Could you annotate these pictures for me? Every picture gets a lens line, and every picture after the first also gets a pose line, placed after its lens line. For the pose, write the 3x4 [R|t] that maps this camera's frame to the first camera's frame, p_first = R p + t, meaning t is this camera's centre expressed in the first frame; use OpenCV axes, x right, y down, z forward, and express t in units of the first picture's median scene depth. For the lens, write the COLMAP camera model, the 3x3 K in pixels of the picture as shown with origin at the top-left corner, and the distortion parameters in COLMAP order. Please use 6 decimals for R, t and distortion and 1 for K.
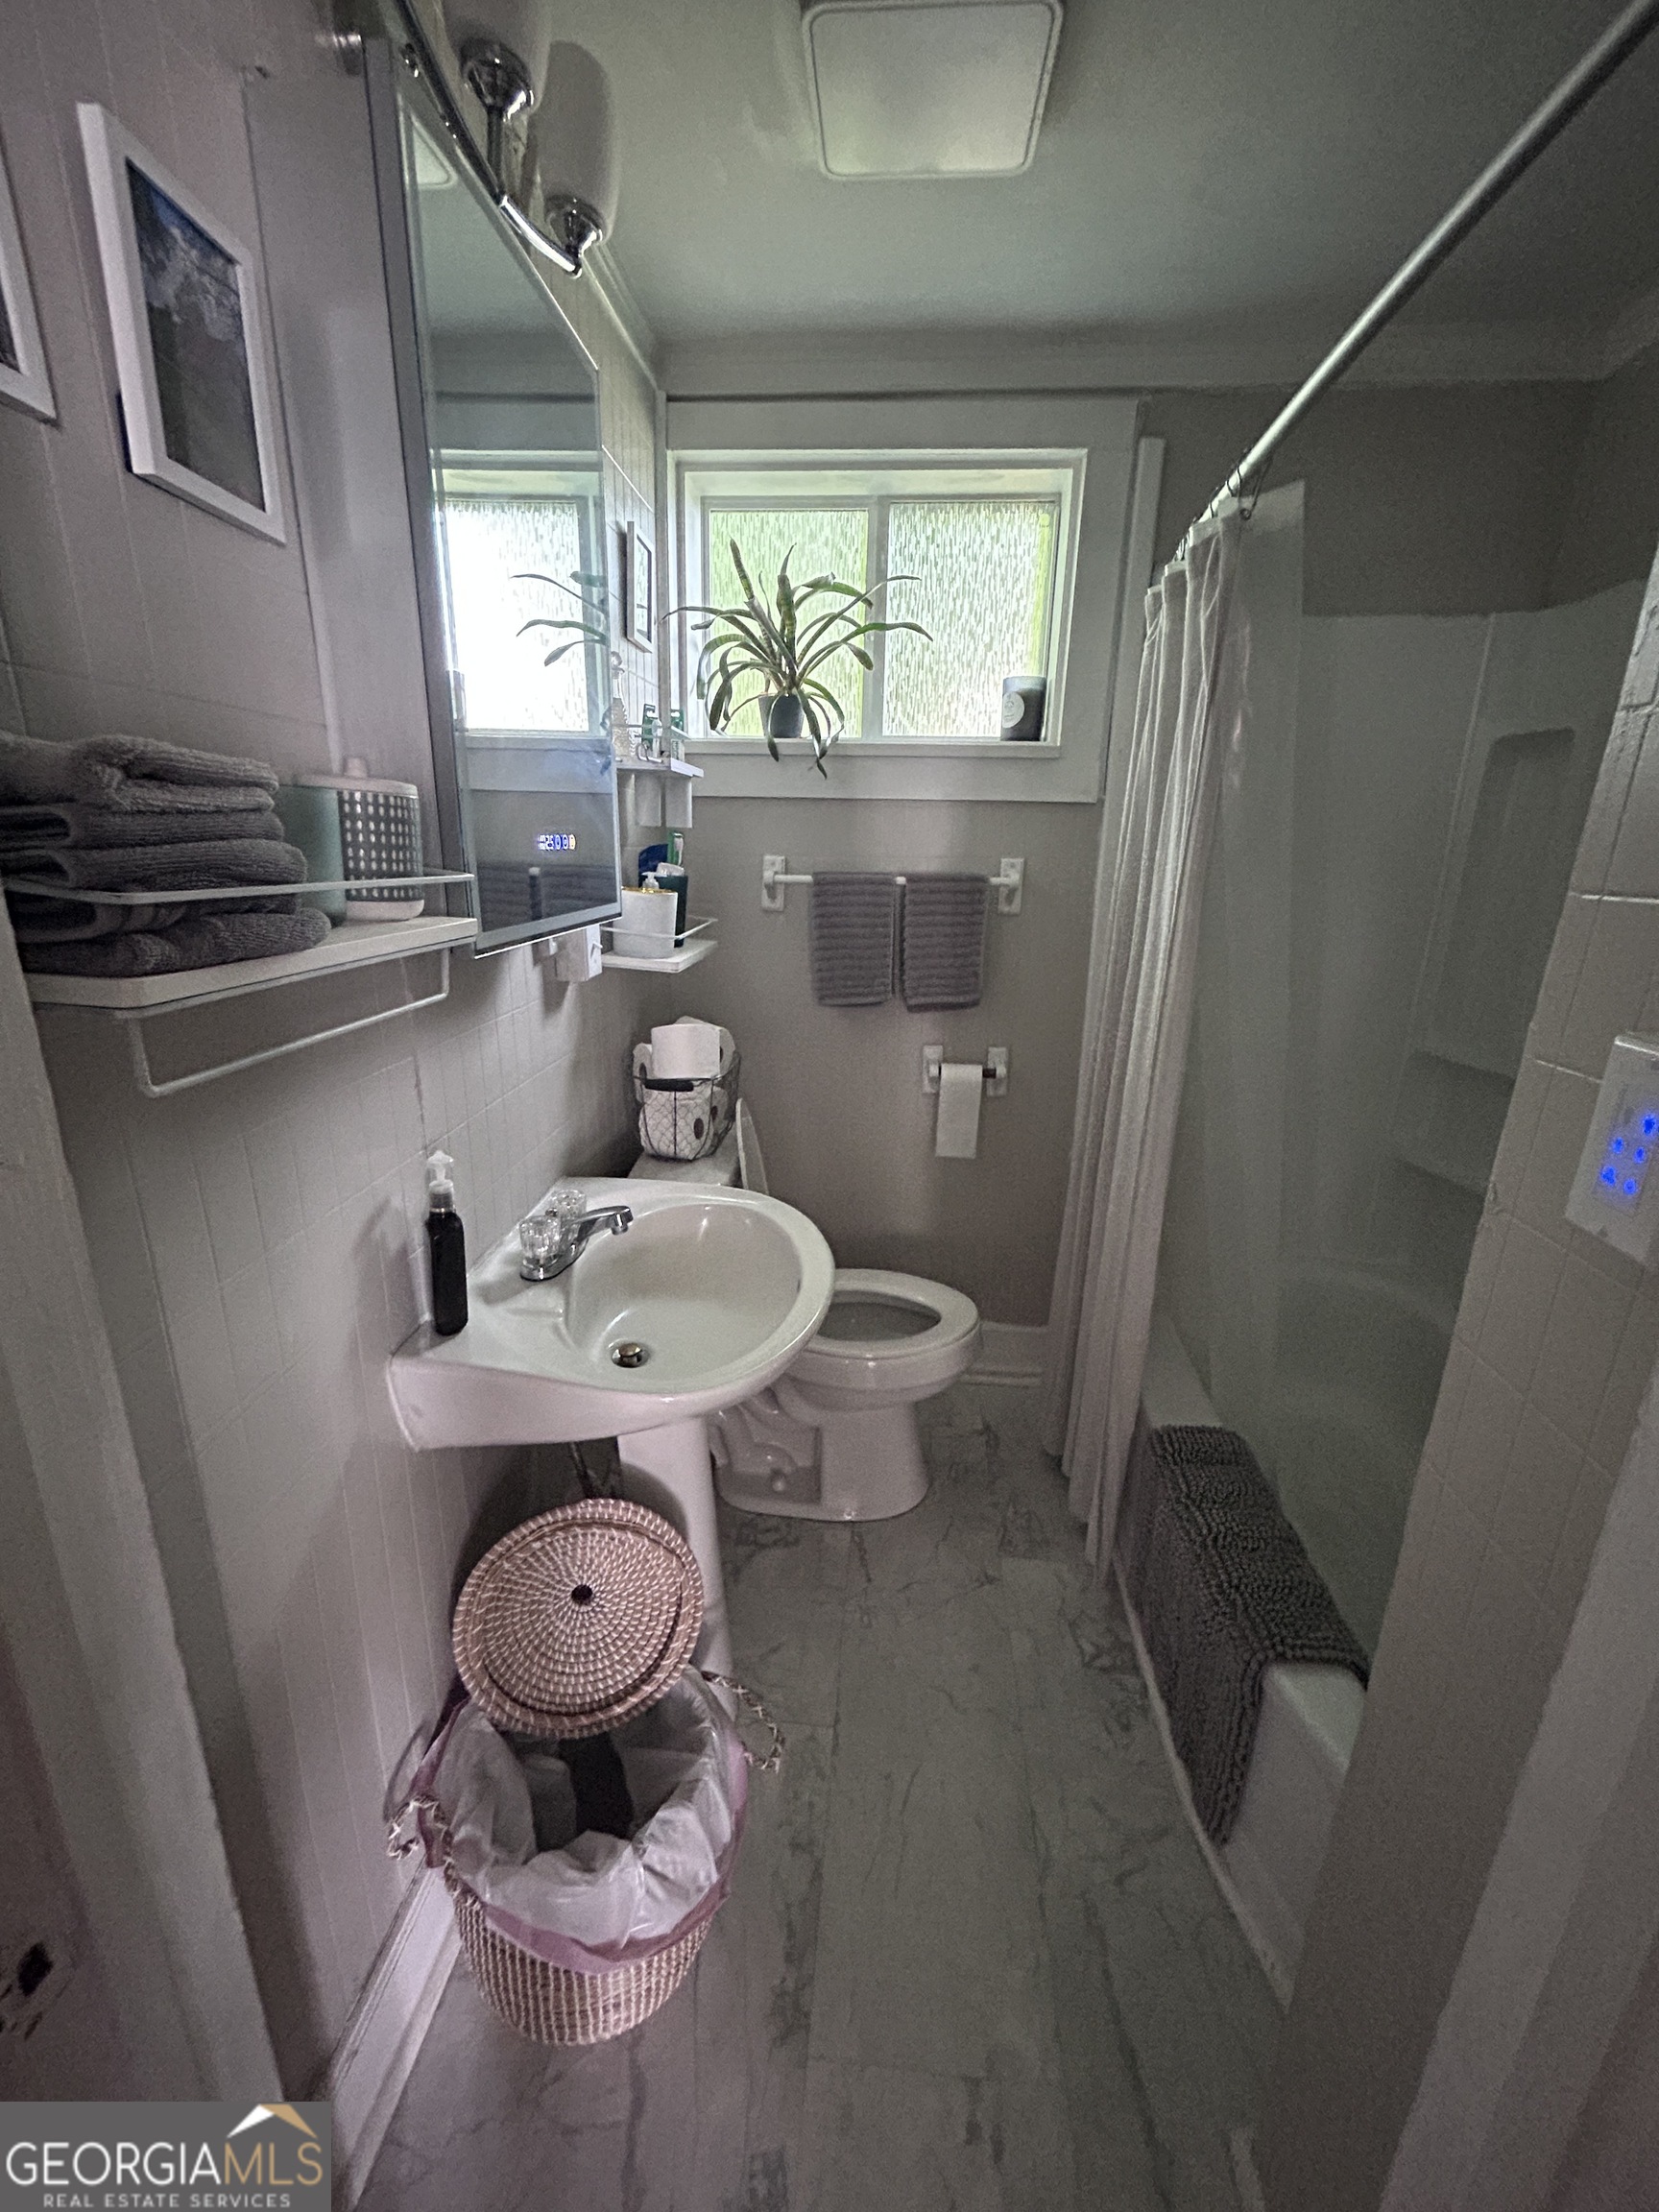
lens RADIAL K [[890.1, 0, 820.2], [0, 890.1, 1103.0], [0, 0, 1]] dist [-0.001888, 0.000054]
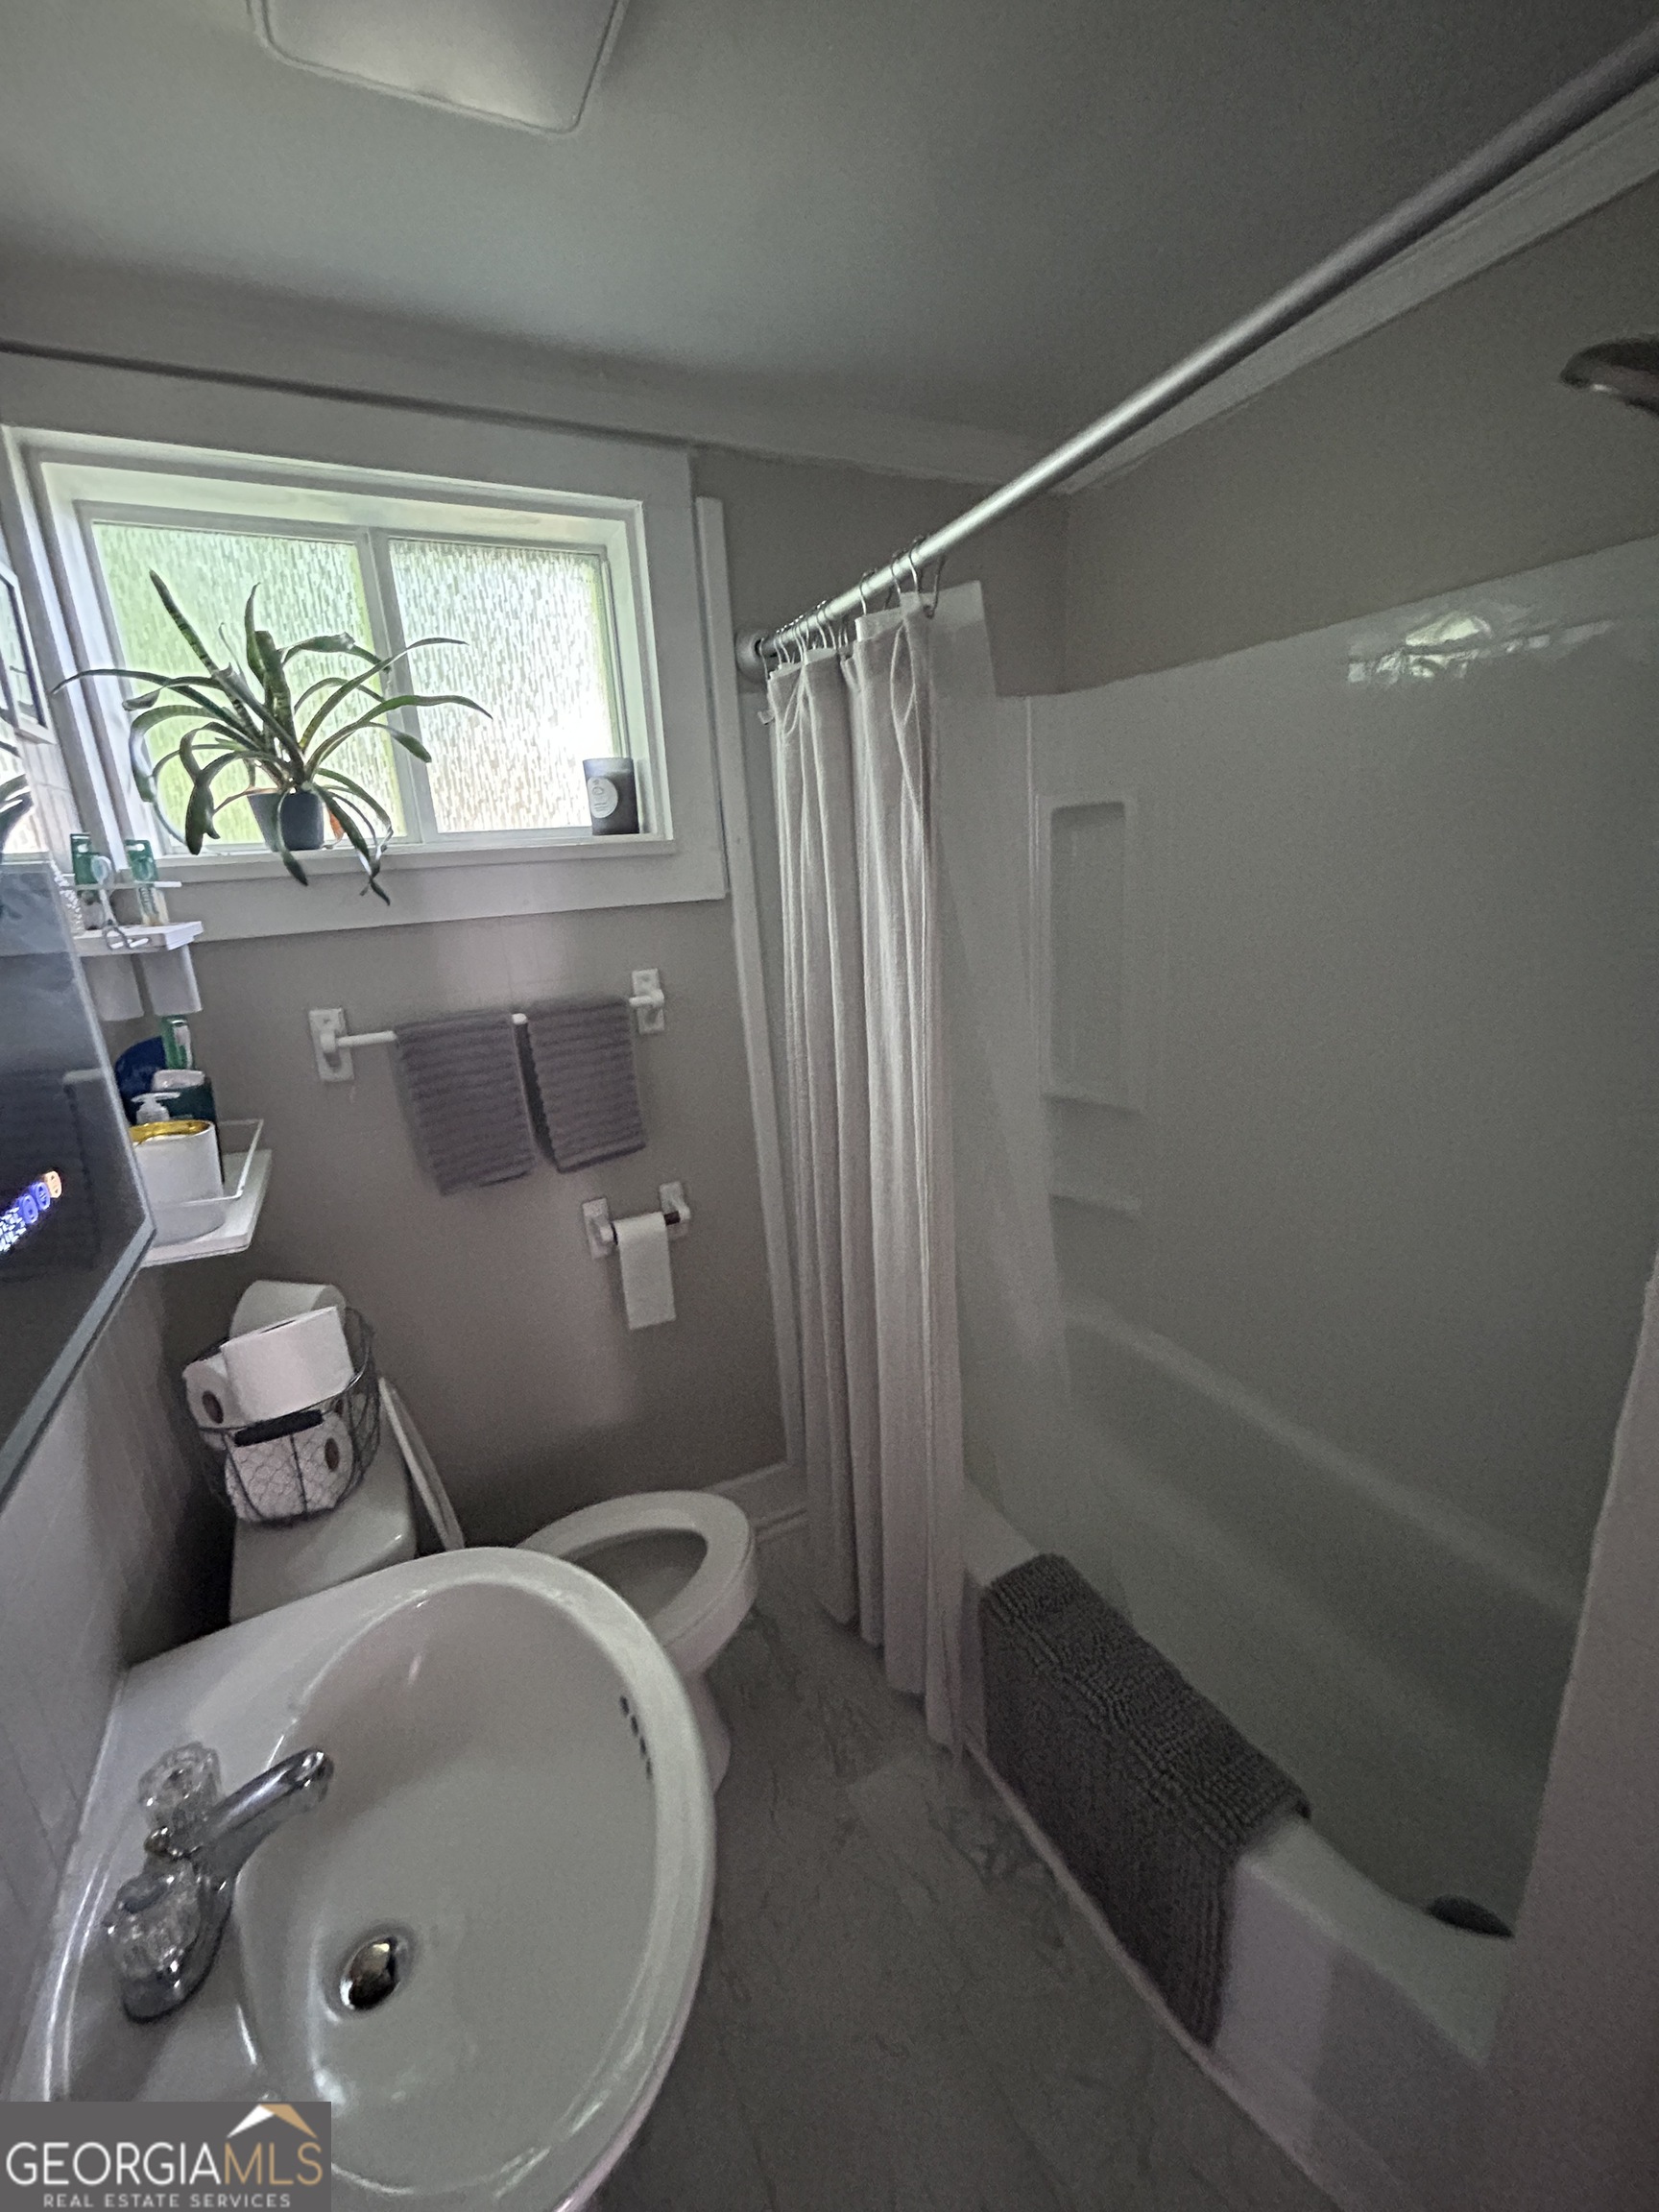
lens RADIAL K [[890.1, 0, 829.1], [0, 890.1, 1110.0], [0, 0, 1]] dist [-0.001888, 0.000054]
pose [[0.847695, -0.213795, 0.485495, -0.076012], [0.223644, 0.973915, 0.038385, -0.141429], [-0.481038, 0.076039, 0.873396, 0.188832]]
